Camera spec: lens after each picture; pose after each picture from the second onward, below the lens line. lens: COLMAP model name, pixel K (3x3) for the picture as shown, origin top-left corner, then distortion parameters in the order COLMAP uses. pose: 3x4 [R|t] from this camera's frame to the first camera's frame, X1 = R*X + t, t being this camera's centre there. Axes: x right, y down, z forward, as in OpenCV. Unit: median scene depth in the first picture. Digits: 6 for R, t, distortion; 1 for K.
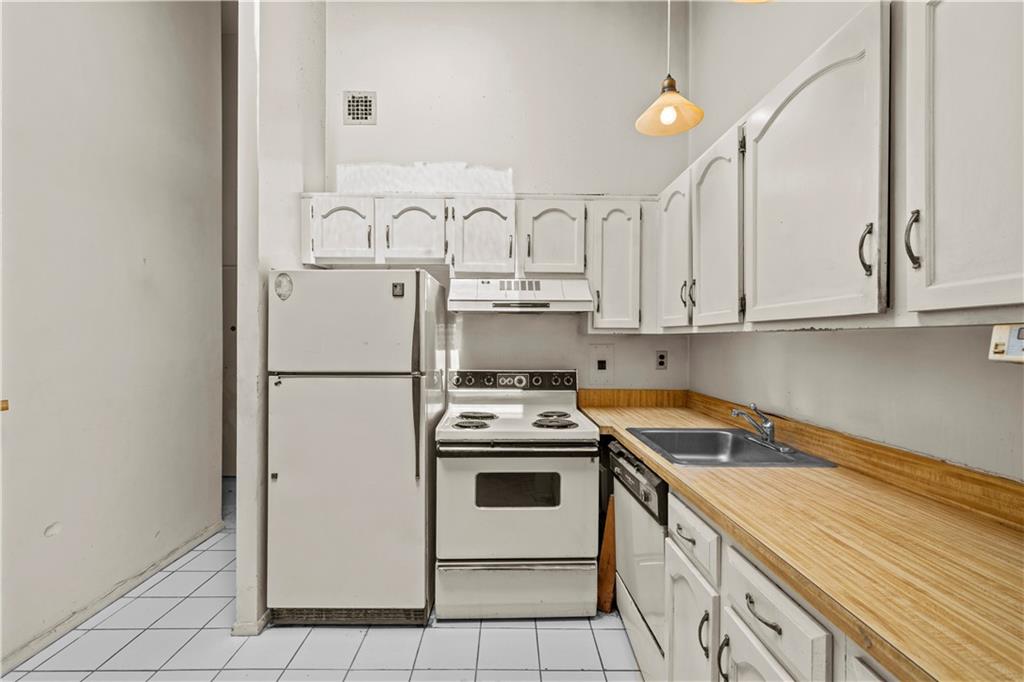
lens RADIAL K [[448.6, 0, 508.3], [0, 448.6, 341.0], [0, 0, 1]] dist [0.002694, -0.000553]
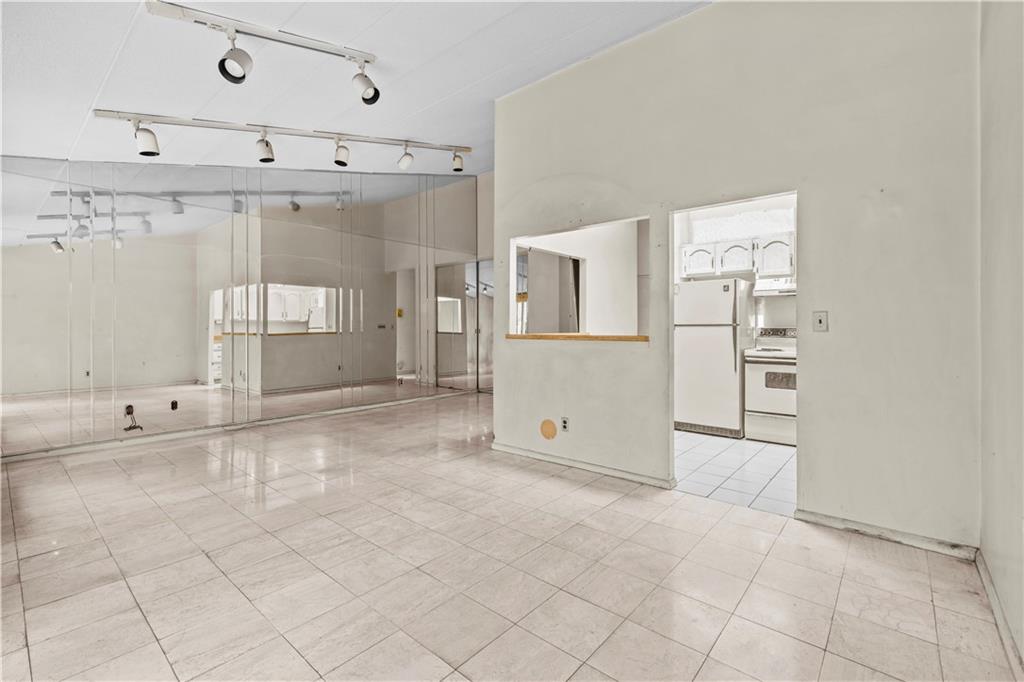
lens RADIAL K [[448.6, 0, 514.4], [0, 448.6, 330.0], [0, 0, 1]] dist [0.002694, -0.000553]
pose [[0.755599, -0.003418, -0.655026, 0.416700], [0.003748, 0.999993, -0.000895, 0.092132], [0.655024, -0.001779, 0.755606, -1.366904]]
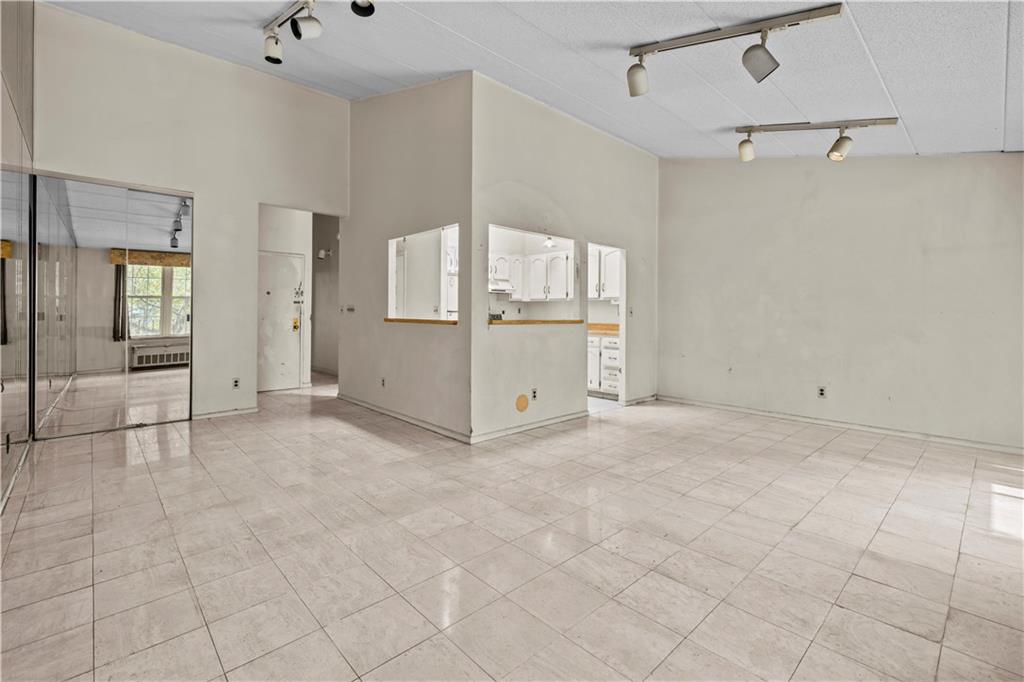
lens RADIAL K [[448.6, 0, 510.0], [0, 448.6, 311.2], [0, 0, 1]] dist [0.002694, -0.000553]
pose [[0.742125, 0.004170, 0.670249, -2.122708], [-0.001828, 0.999990, -0.004198, 0.077276], [-0.670259, 0.001890, 0.742125, -1.406582]]
